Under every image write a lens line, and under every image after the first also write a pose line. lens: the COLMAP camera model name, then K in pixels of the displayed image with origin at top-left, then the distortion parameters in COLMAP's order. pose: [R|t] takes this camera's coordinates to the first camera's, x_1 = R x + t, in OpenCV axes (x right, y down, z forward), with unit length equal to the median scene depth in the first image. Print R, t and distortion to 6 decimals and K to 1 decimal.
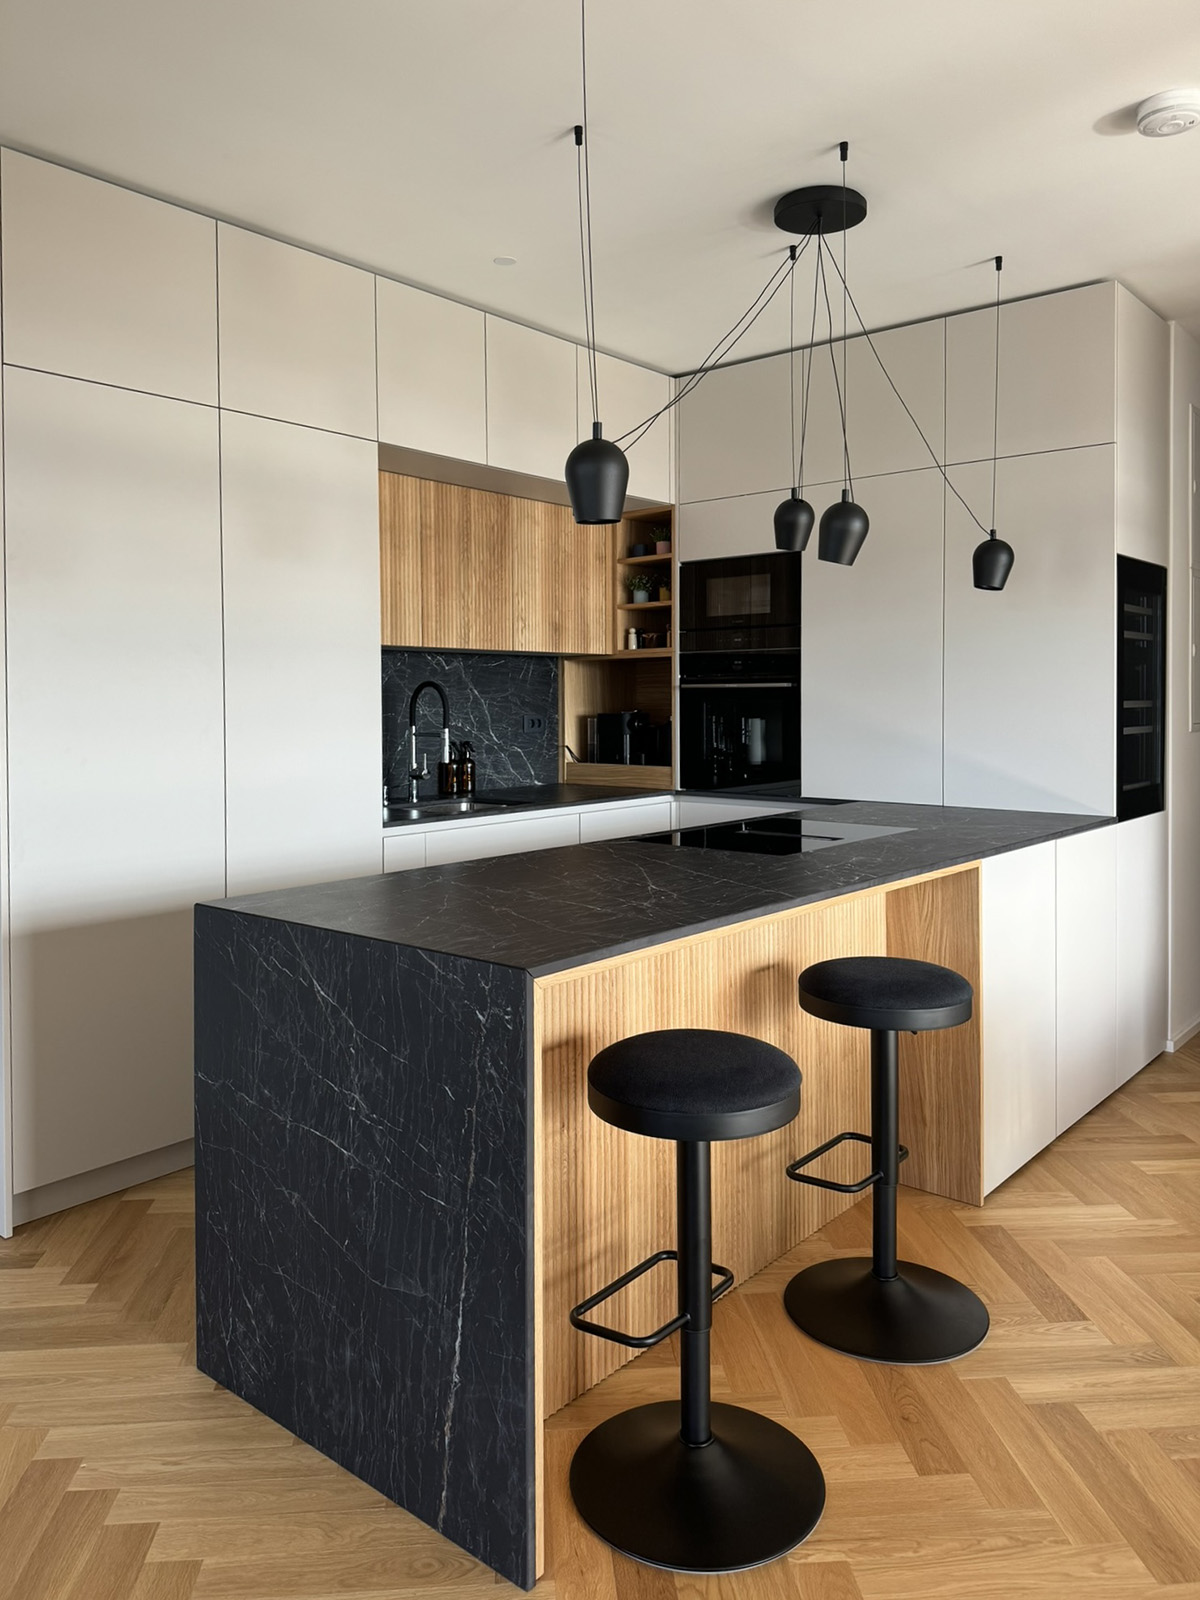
lens RADIAL K [[1161.2, 0, 600.0], [0, 1161.2, 800.0], [0, 0, 1]] dist [-0.241684, 0.000168]
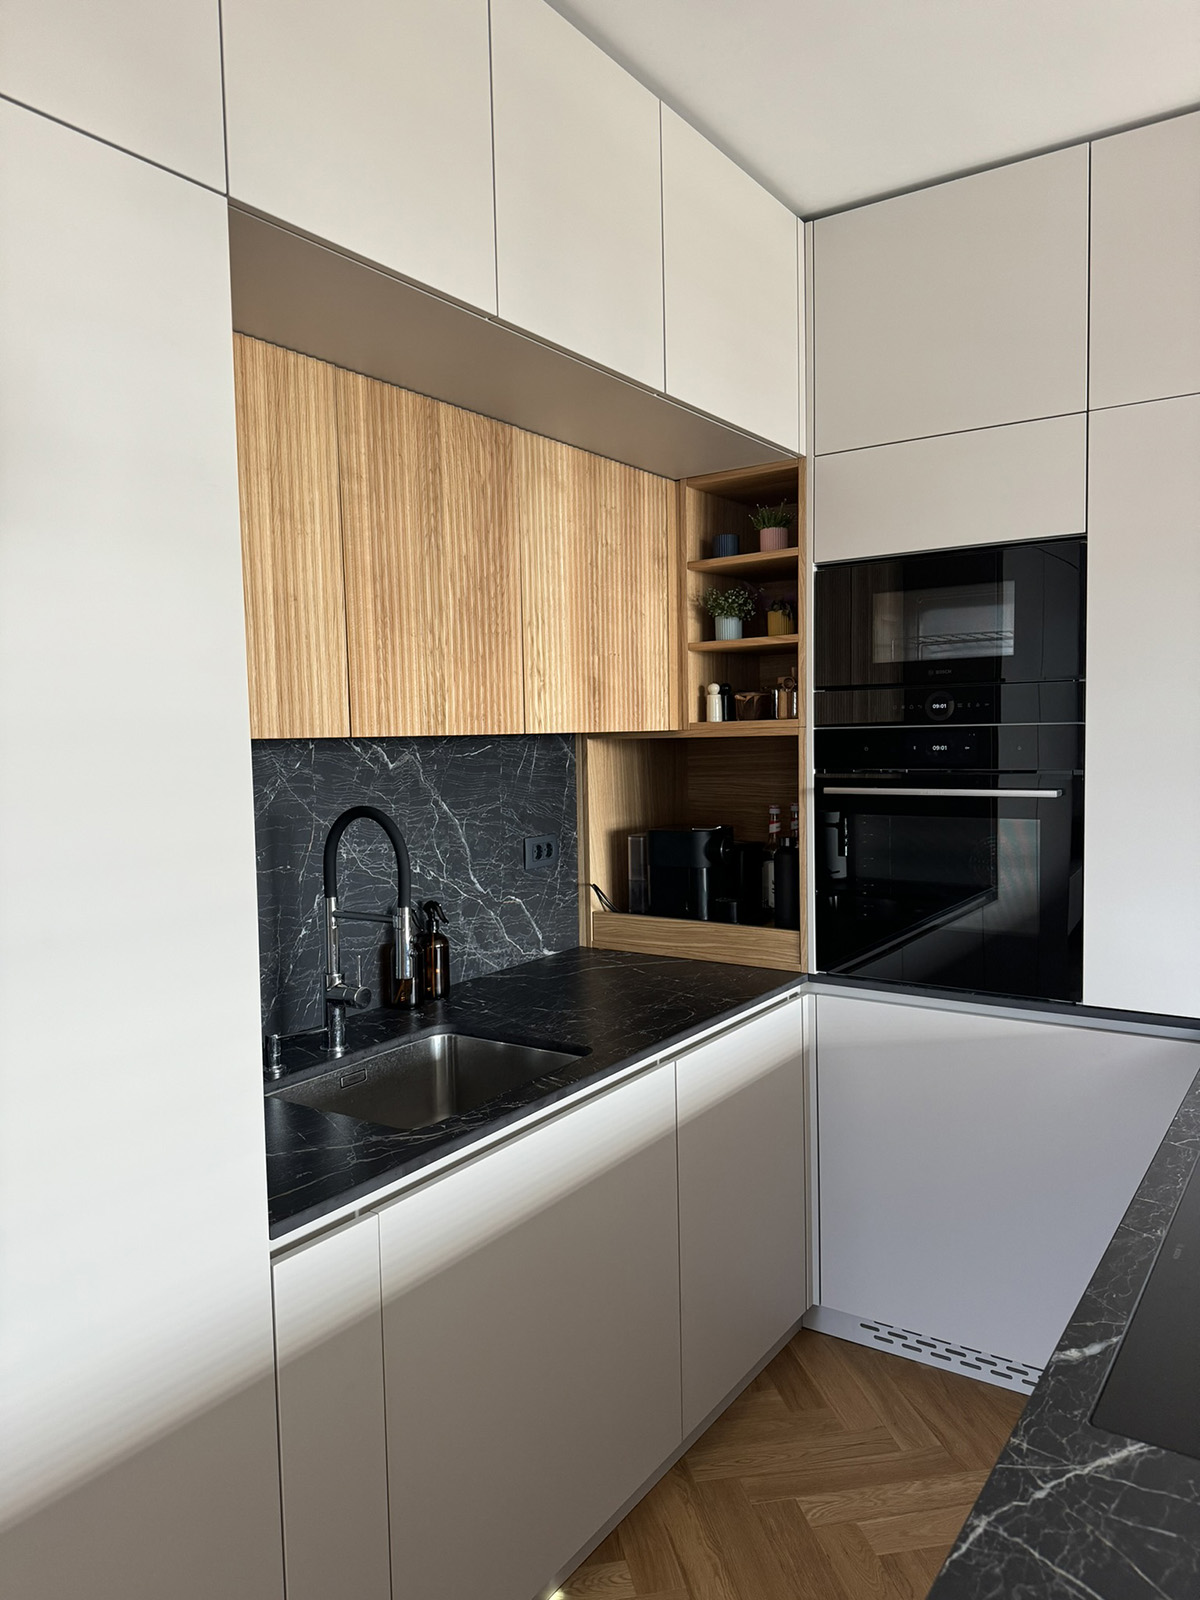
lens RADIAL K [[1118.4, 0, 600.0], [0, 1118.4, 800.0], [0, 0, 1]] dist [-0.035943, -0.000922]
pose [[0.995395, -0.022217, 0.093252, -0.083423], [0.024641, 0.999386, -0.024917, -0.081402], [-0.092641, 0.027100, 0.995331, 0.469641]]
